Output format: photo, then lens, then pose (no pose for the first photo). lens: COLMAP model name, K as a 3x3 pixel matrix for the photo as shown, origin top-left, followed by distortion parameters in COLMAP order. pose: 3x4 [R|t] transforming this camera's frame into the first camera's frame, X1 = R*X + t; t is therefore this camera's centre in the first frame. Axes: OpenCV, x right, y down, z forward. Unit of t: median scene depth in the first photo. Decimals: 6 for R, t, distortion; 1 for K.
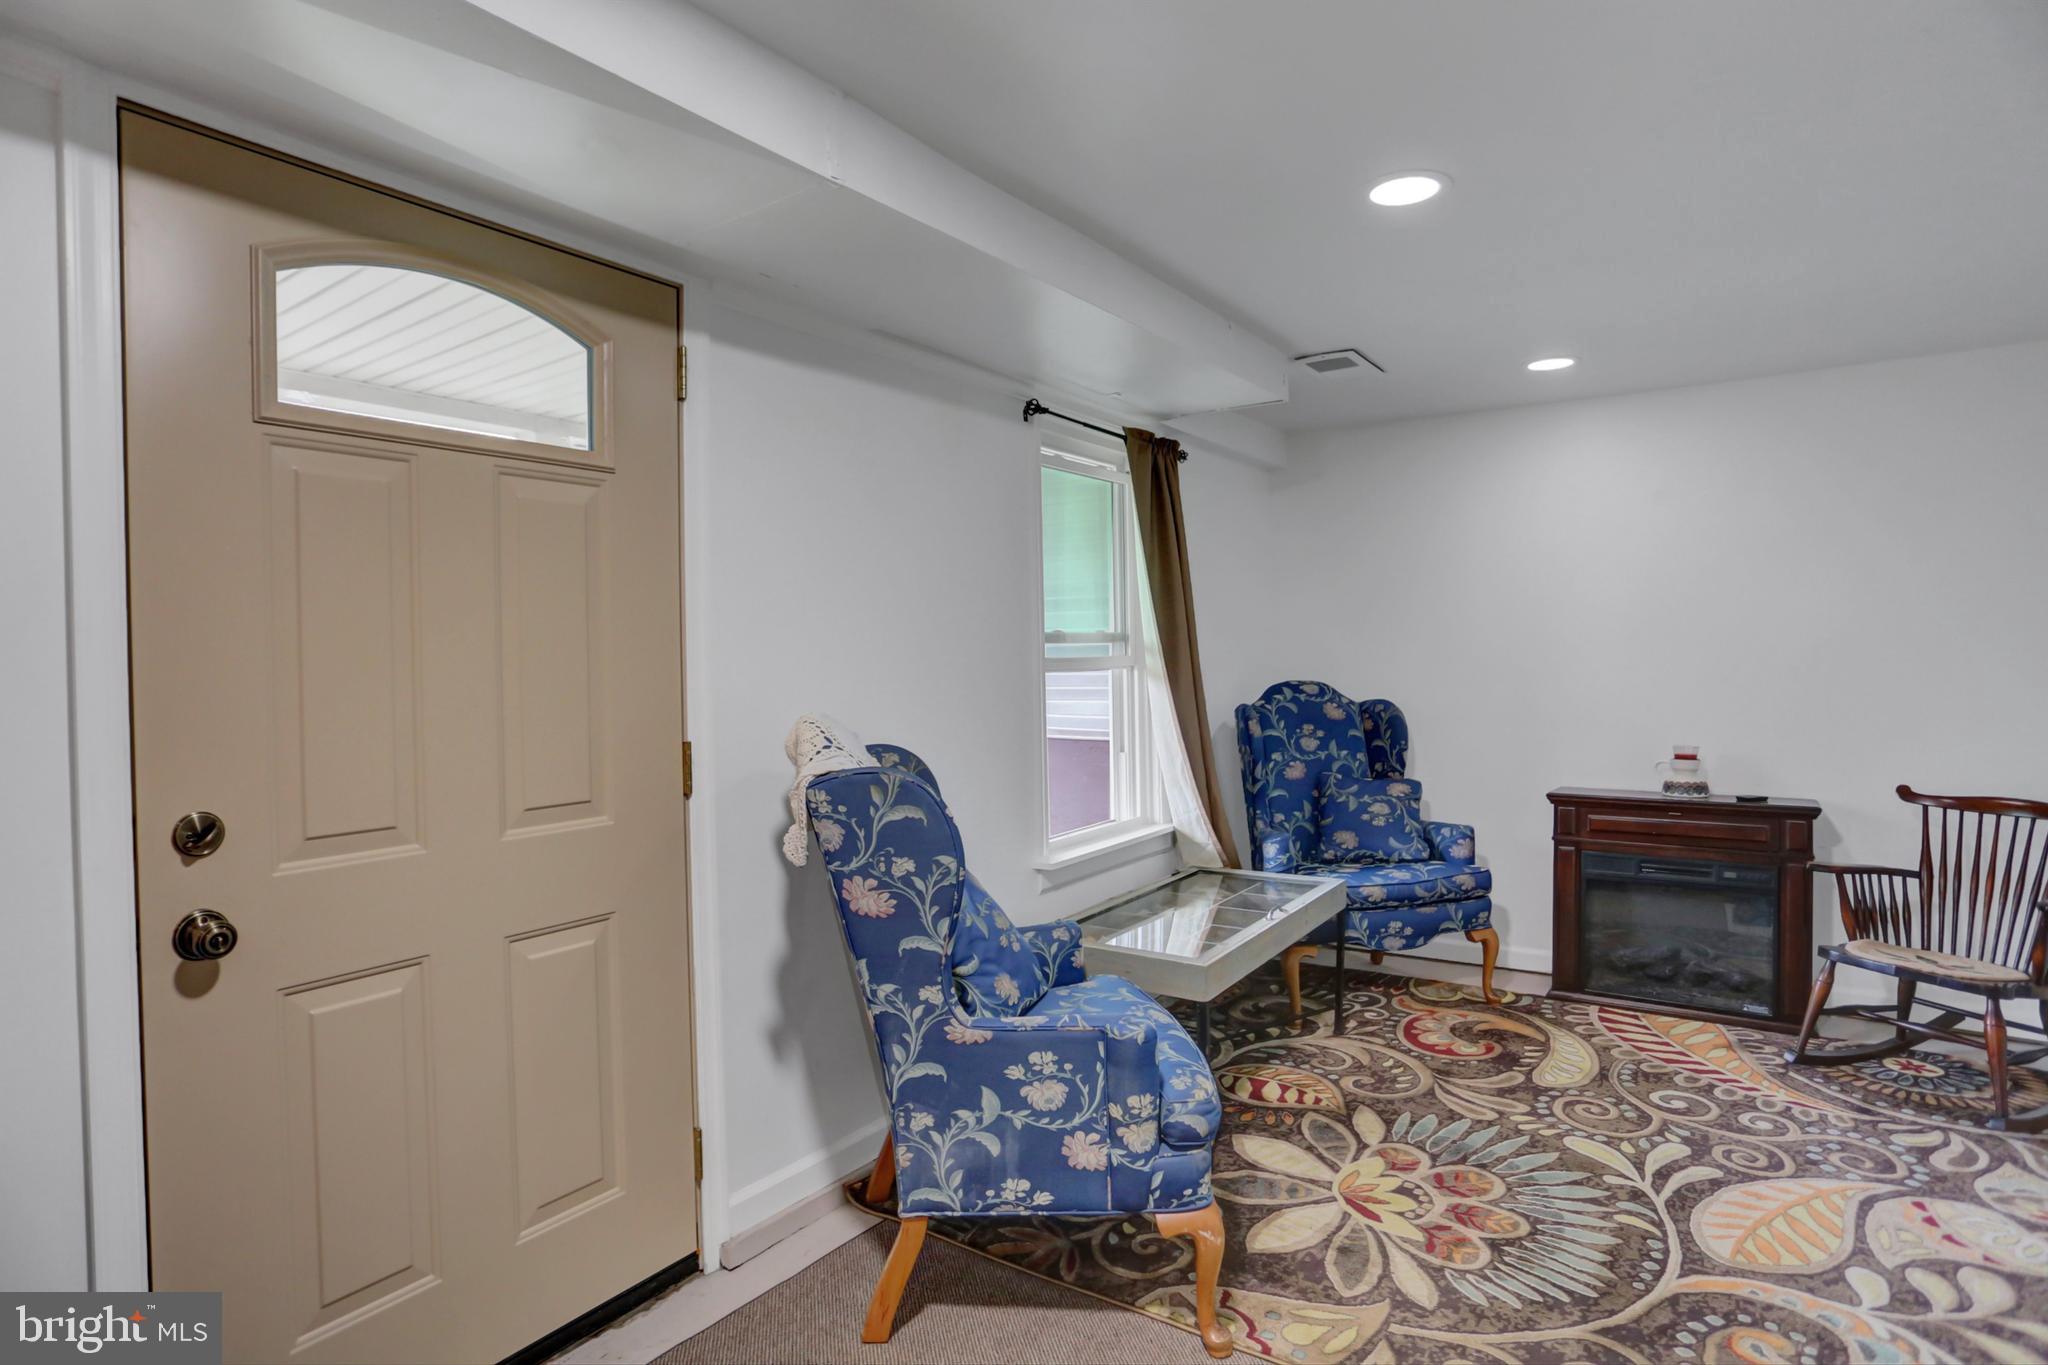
lens RADIAL K [[1029.4, 0, 1024.0], [0, 1029.4, 682.5], [0, 0, 1]] dist [-0.078516, 0.035534]
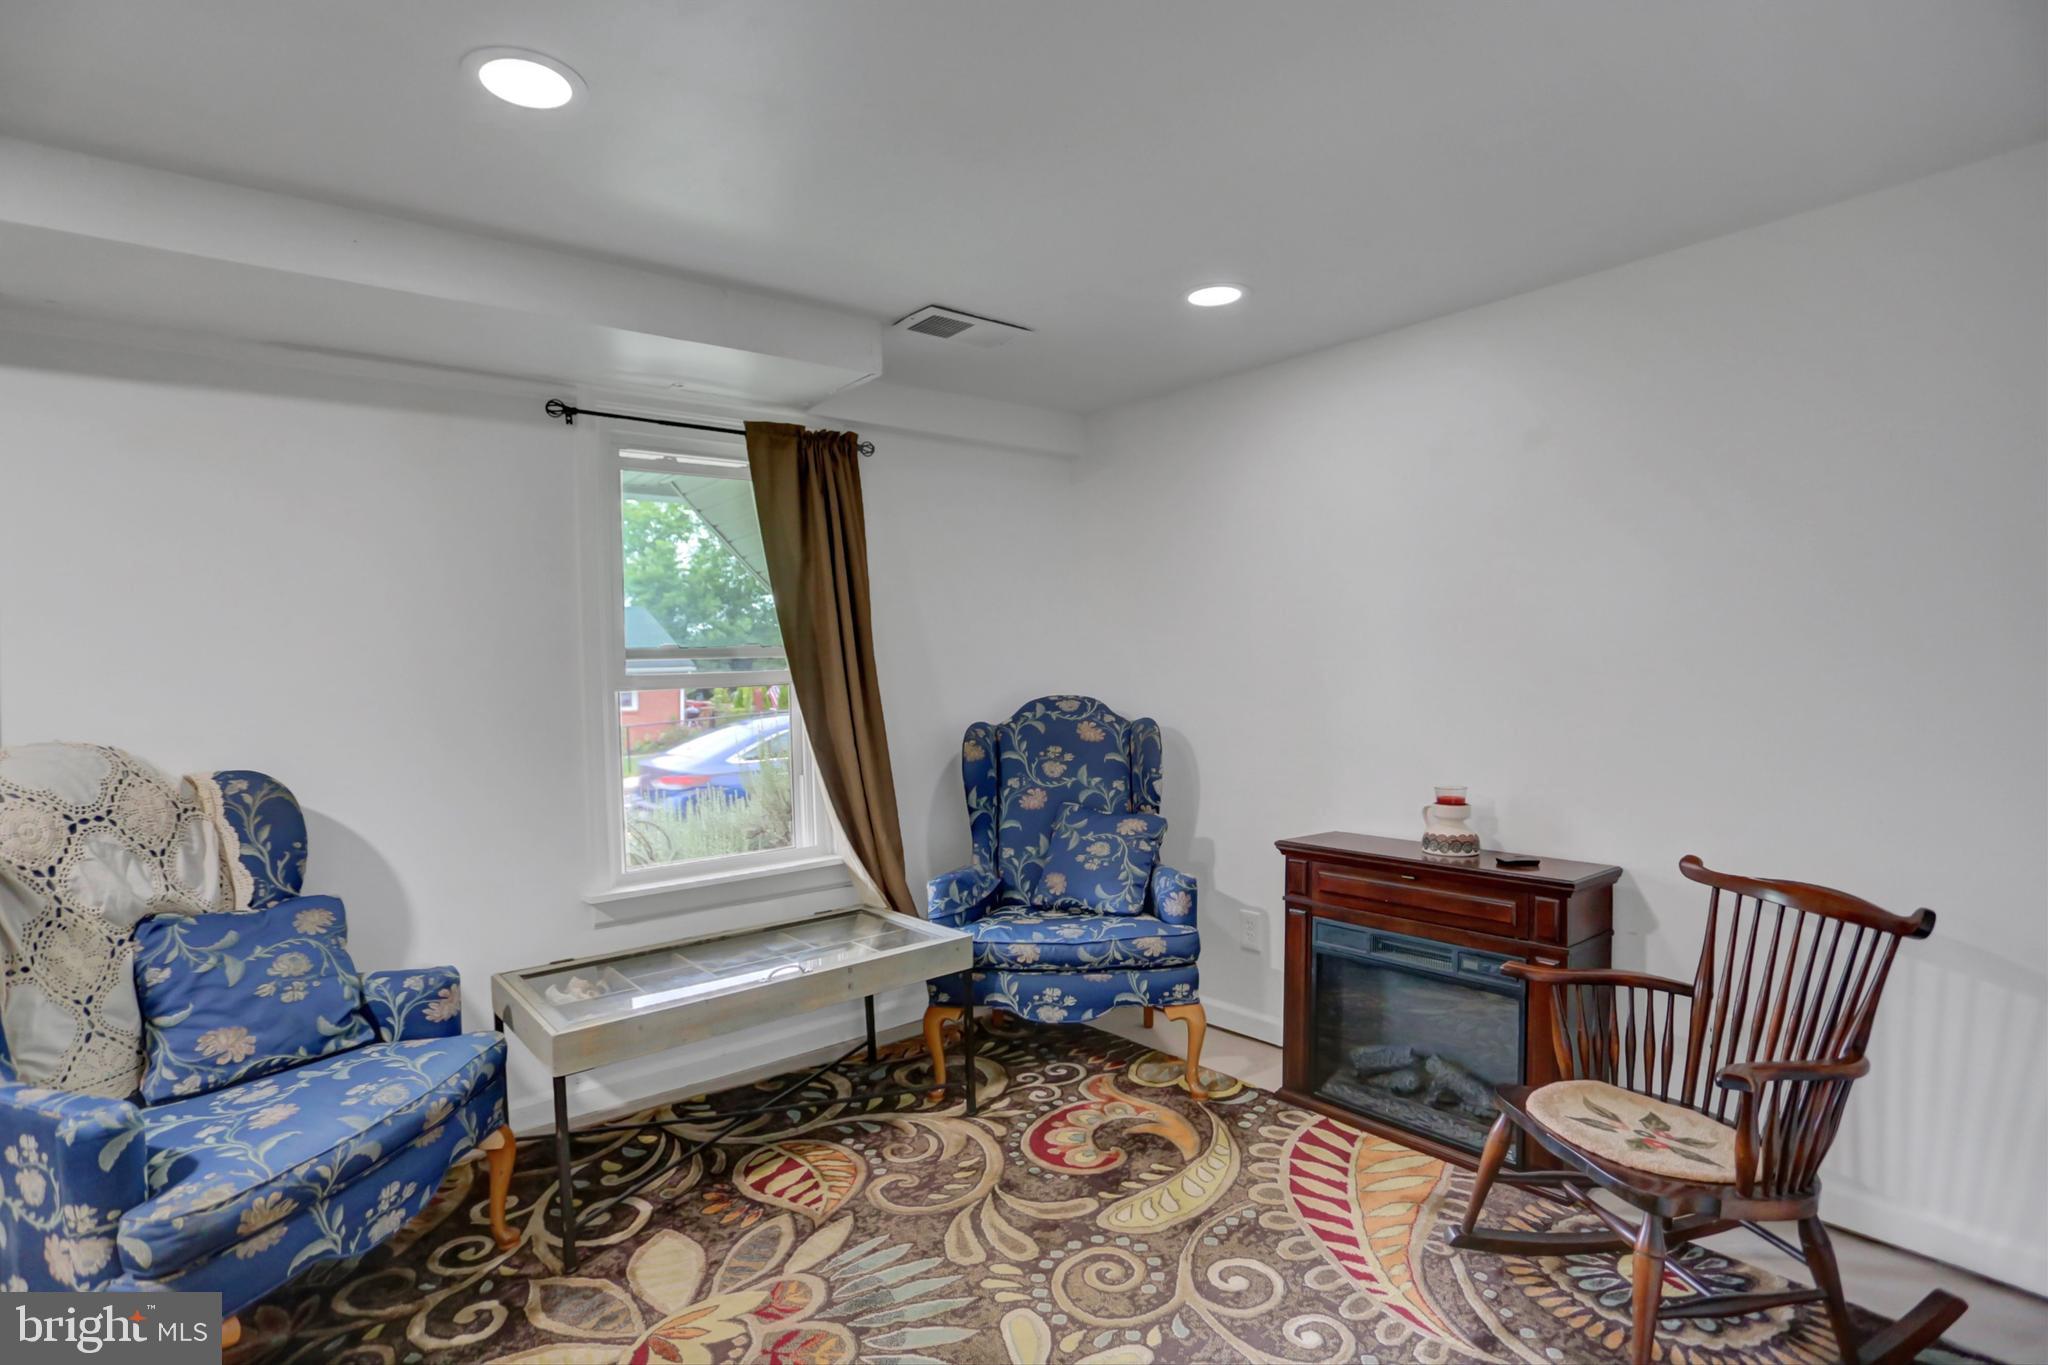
lens RADIAL K [[967.8, 0, 1024.0], [0, 967.8, 682.5], [0, 0, 1]] dist [-0.077939, 0.028666]
pose [[0.968262, -0.000927, -0.249934, 0.556673], [0.000520, 0.999998, -0.001692, -0.014931], [0.249935, 0.001508, 0.968261, 0.236966]]
